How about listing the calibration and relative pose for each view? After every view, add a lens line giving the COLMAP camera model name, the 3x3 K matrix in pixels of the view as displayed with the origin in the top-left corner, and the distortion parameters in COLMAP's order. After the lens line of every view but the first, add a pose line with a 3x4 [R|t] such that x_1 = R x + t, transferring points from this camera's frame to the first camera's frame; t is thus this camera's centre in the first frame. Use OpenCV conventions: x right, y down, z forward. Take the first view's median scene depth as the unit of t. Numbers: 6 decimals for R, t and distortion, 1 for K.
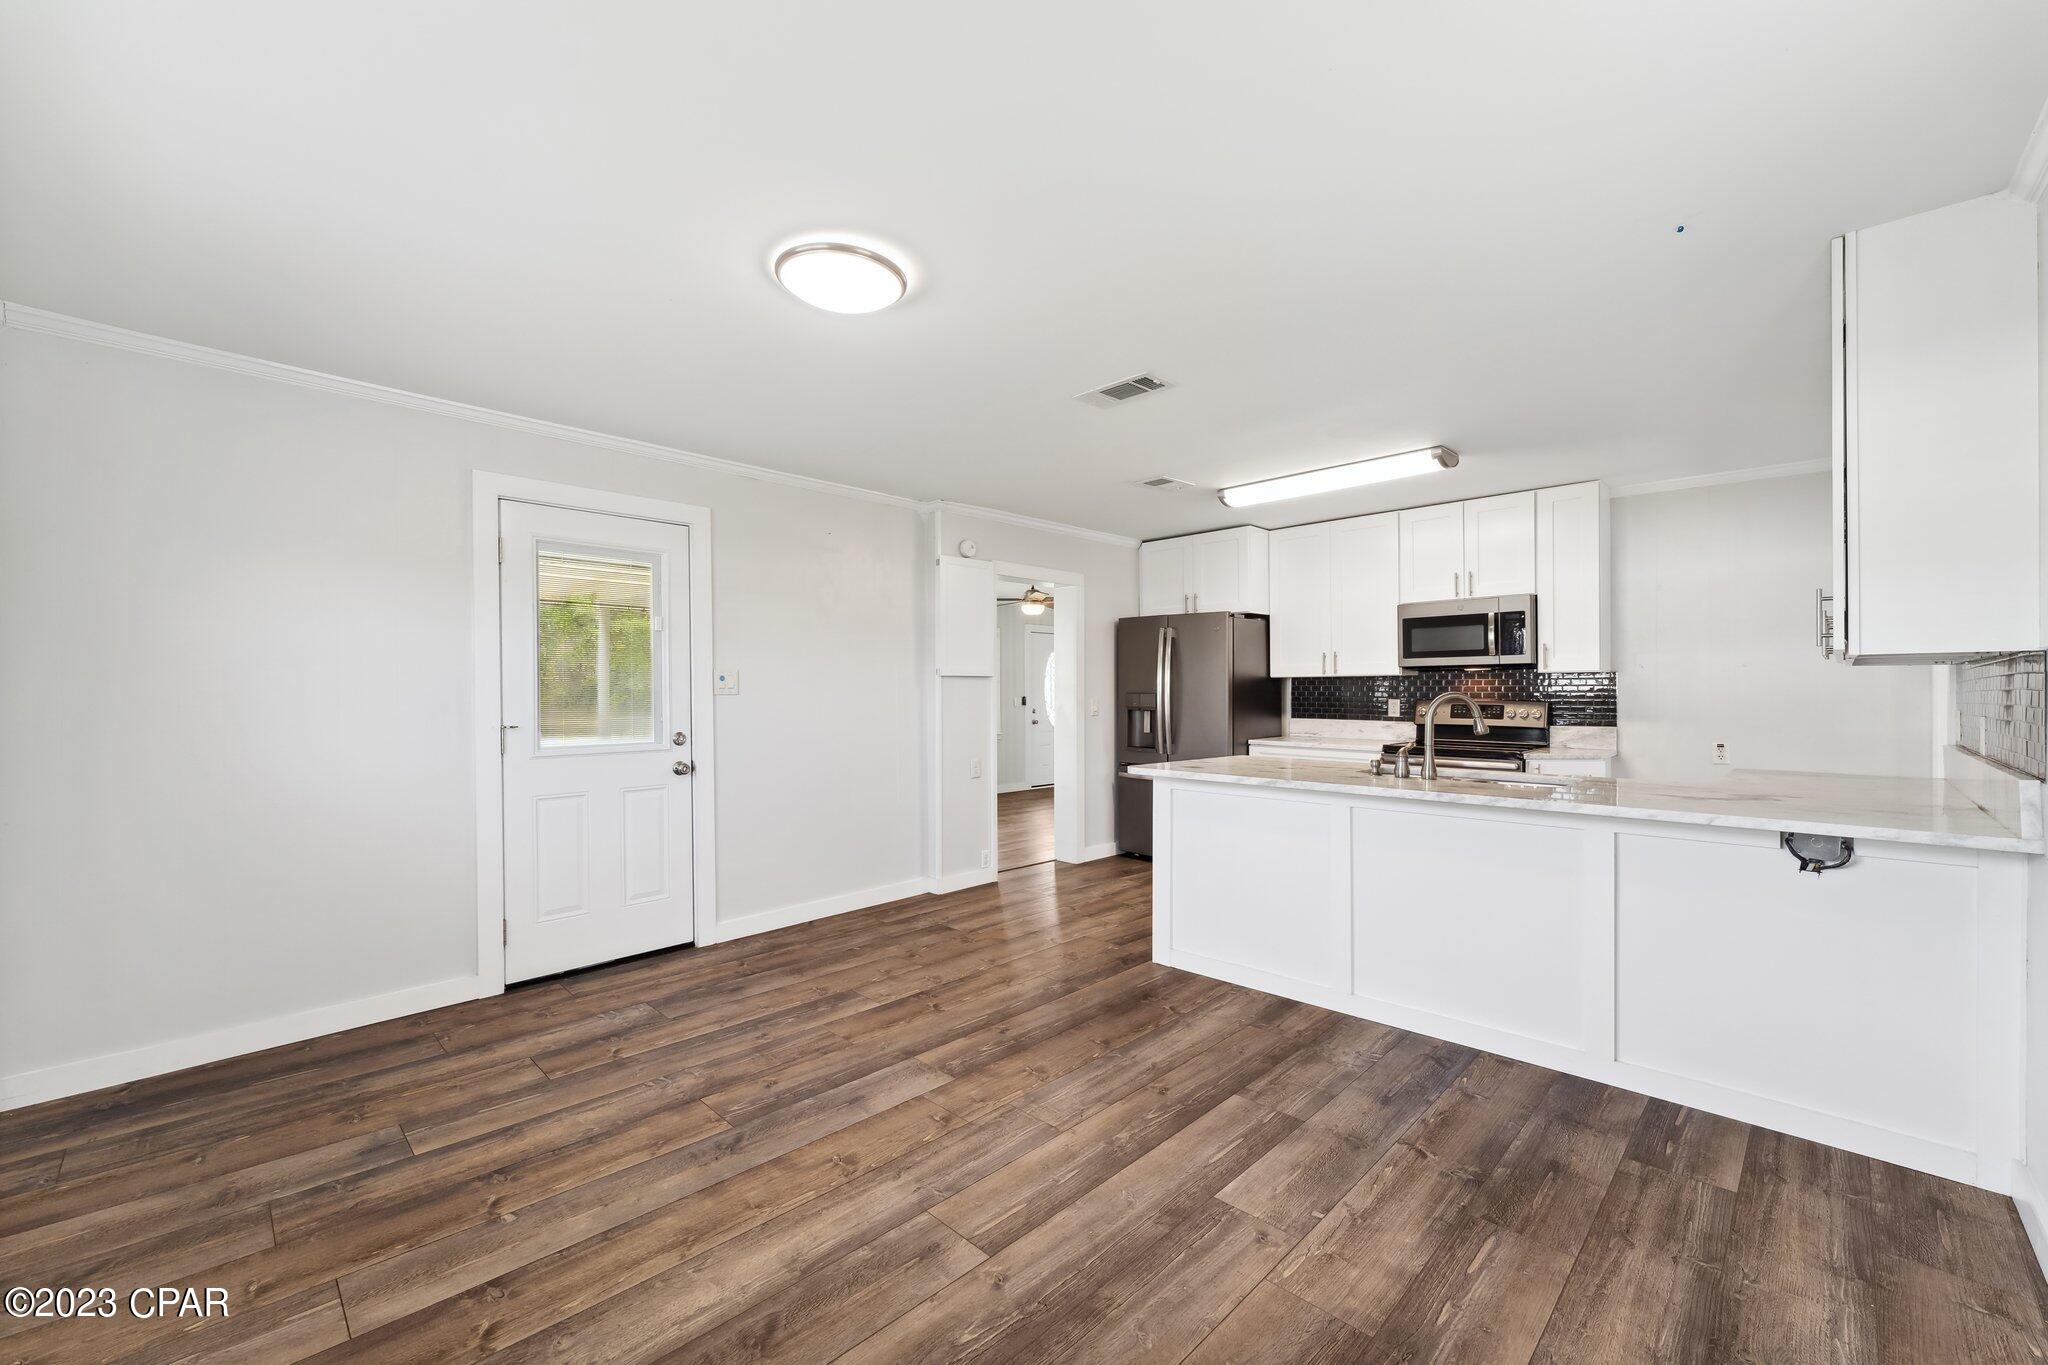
lens RADIAL K [[821.4, 0, 1012.5], [0, 821.4, 691.6], [0, 0, 1]] dist [0.000333, -0.001015]
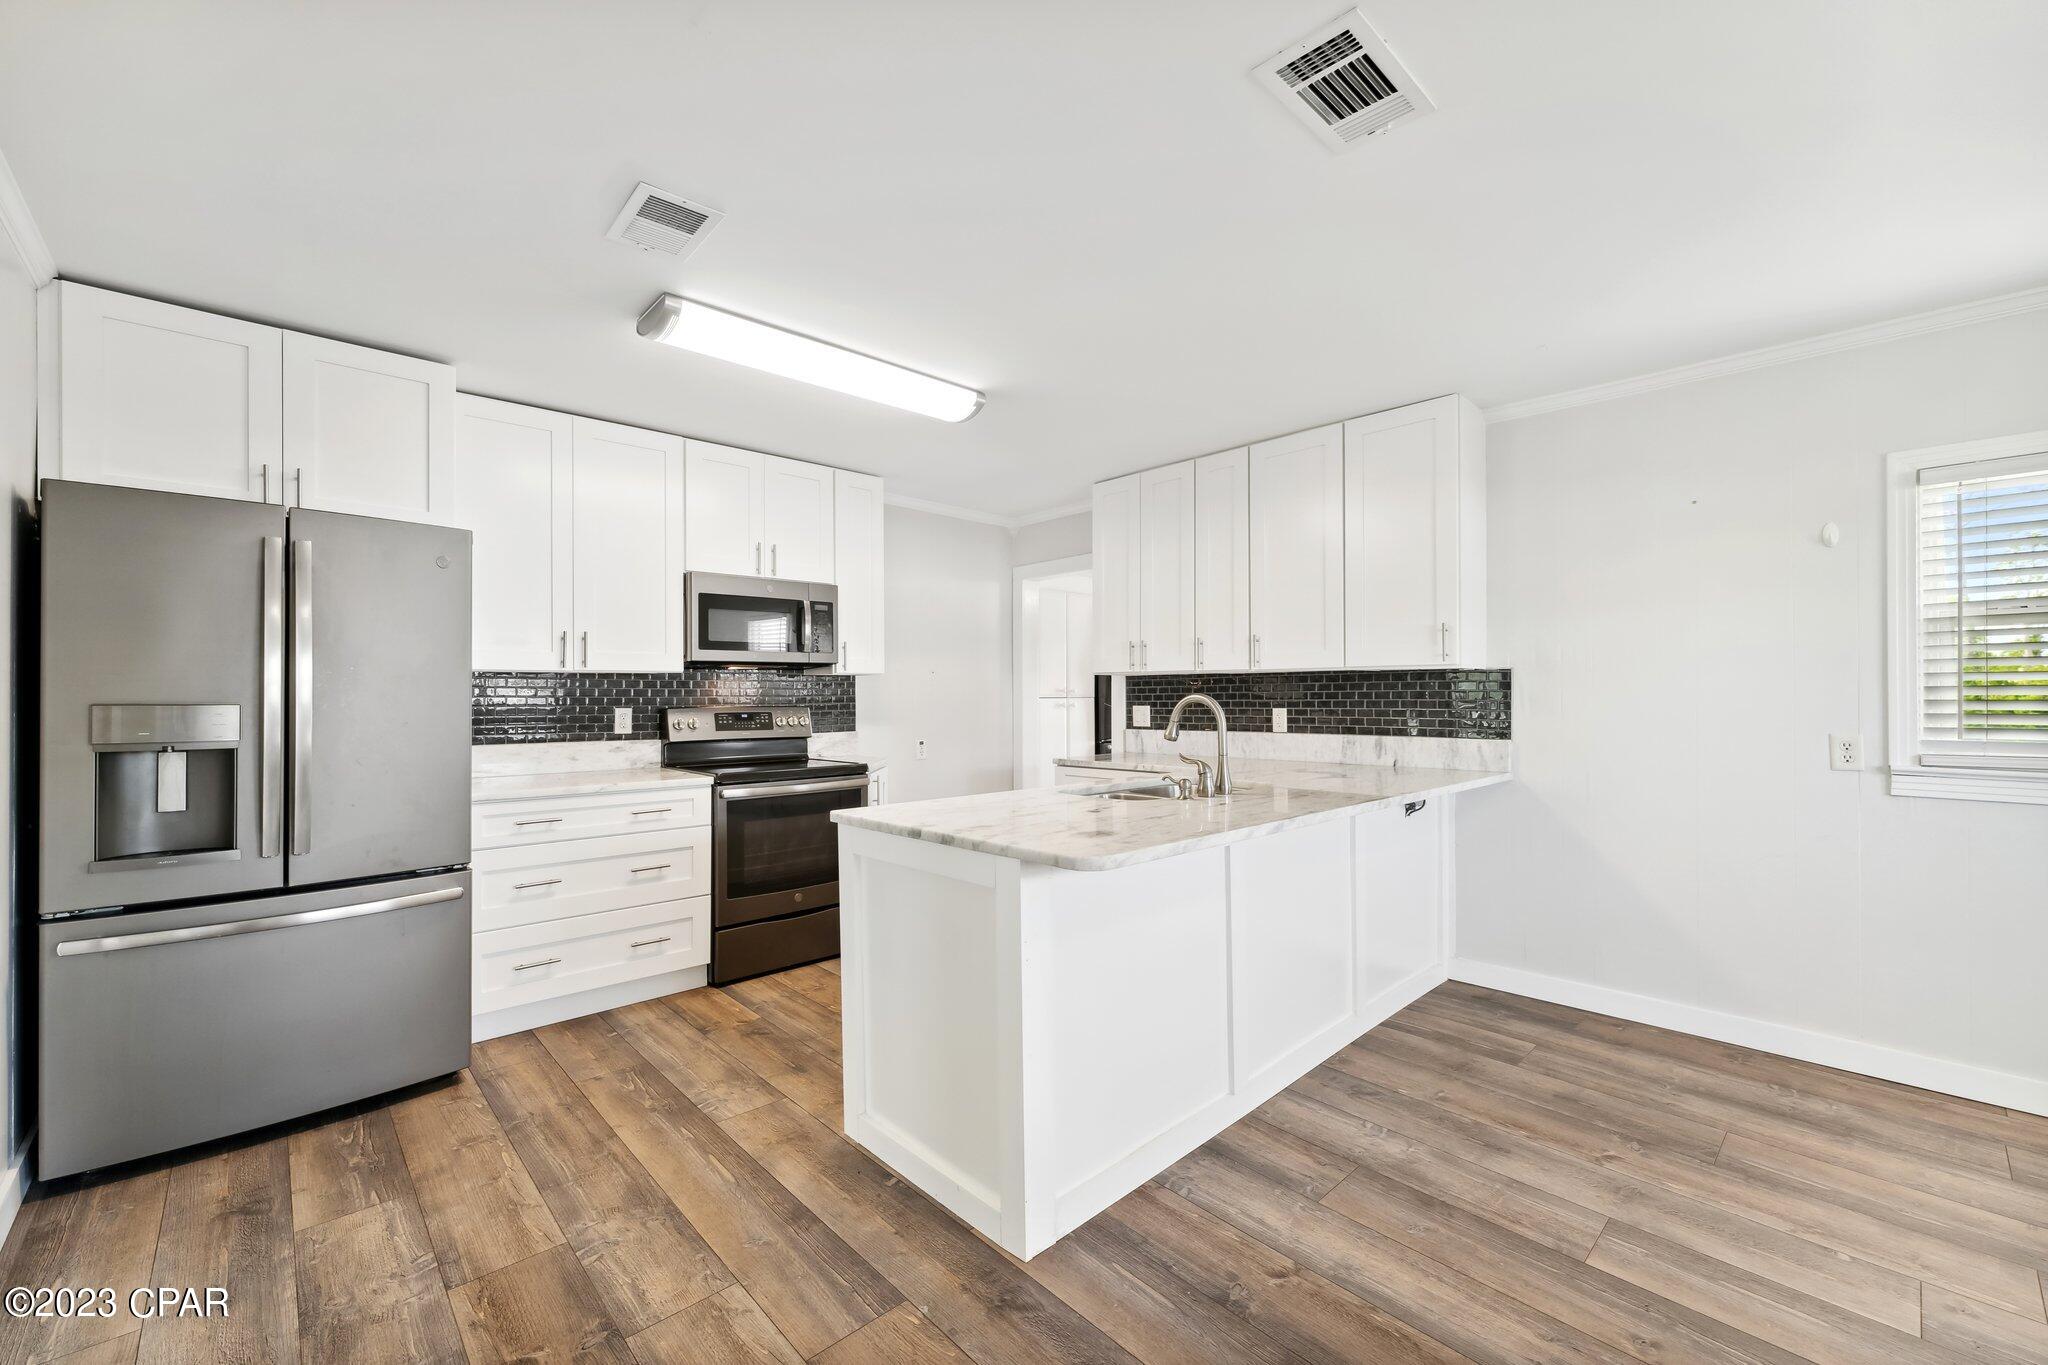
lens RADIAL K [[821.4, 0, 1020.7], [0, 821.4, 692.3], [0, 0, 1]] dist [0.000333, -0.001015]
pose [[0.035808, 0.003342, 0.999353, -0.455518], [0.005258, 0.999980, -0.003532, 0.001272], [-0.999345, 0.005382, 0.035790, 1.470331]]
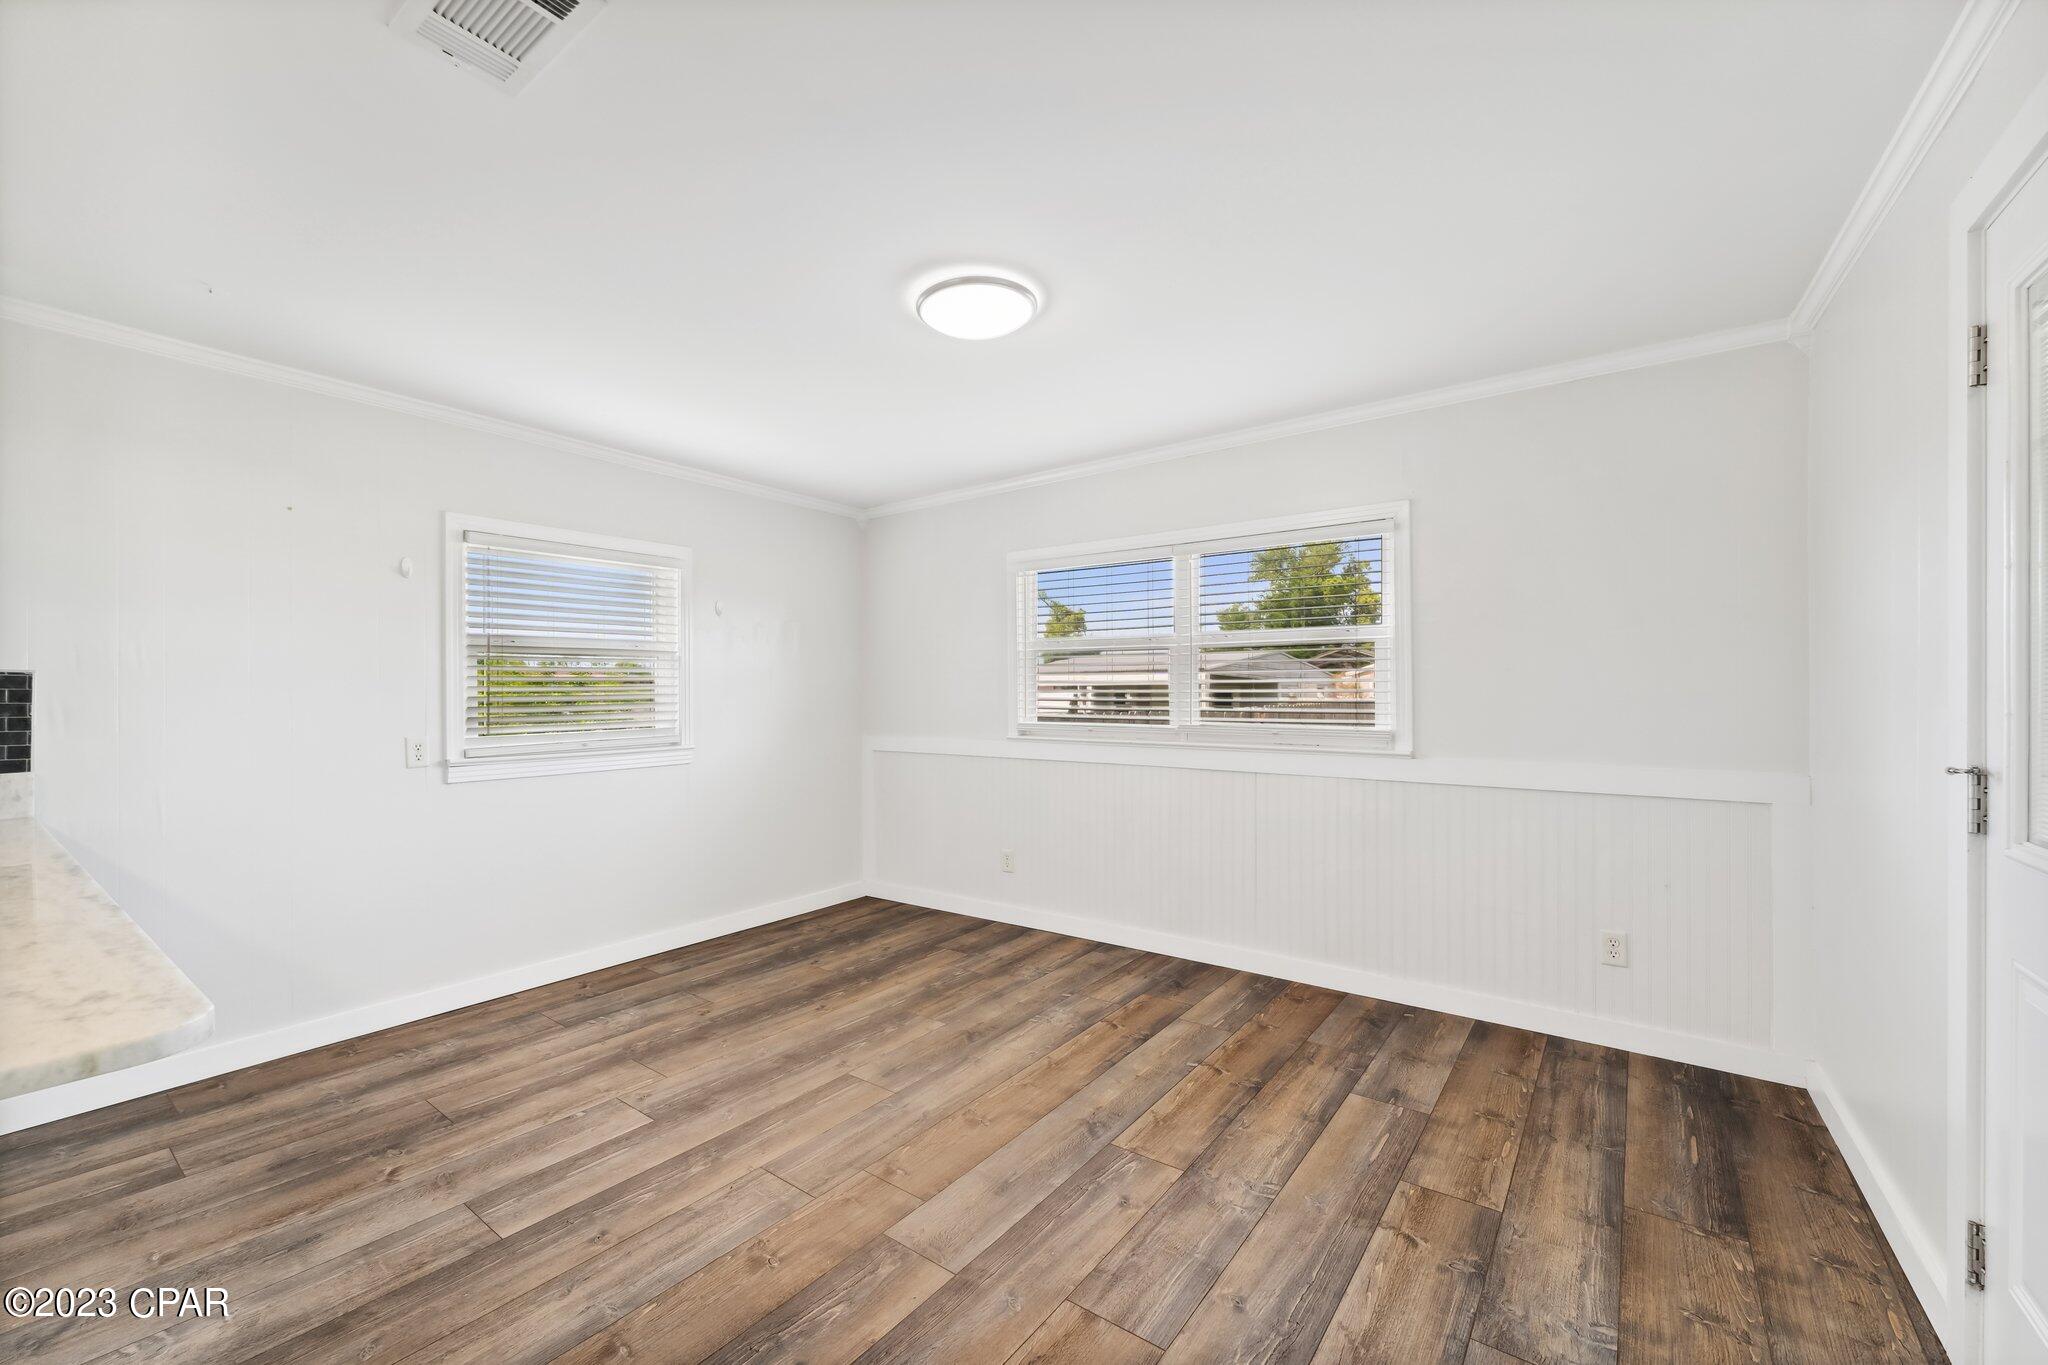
lens RADIAL K [[821.4, 0, 1019.9], [0, 821.4, 687.3], [0, 0, 1]] dist [0.000333, -0.001015]
pose [[-0.989406, 0.008457, -0.144929, -0.092082], [0.009239, 0.999946, -0.004720, -0.004466], [0.144881, -0.006009, -0.989431, 1.830180]]
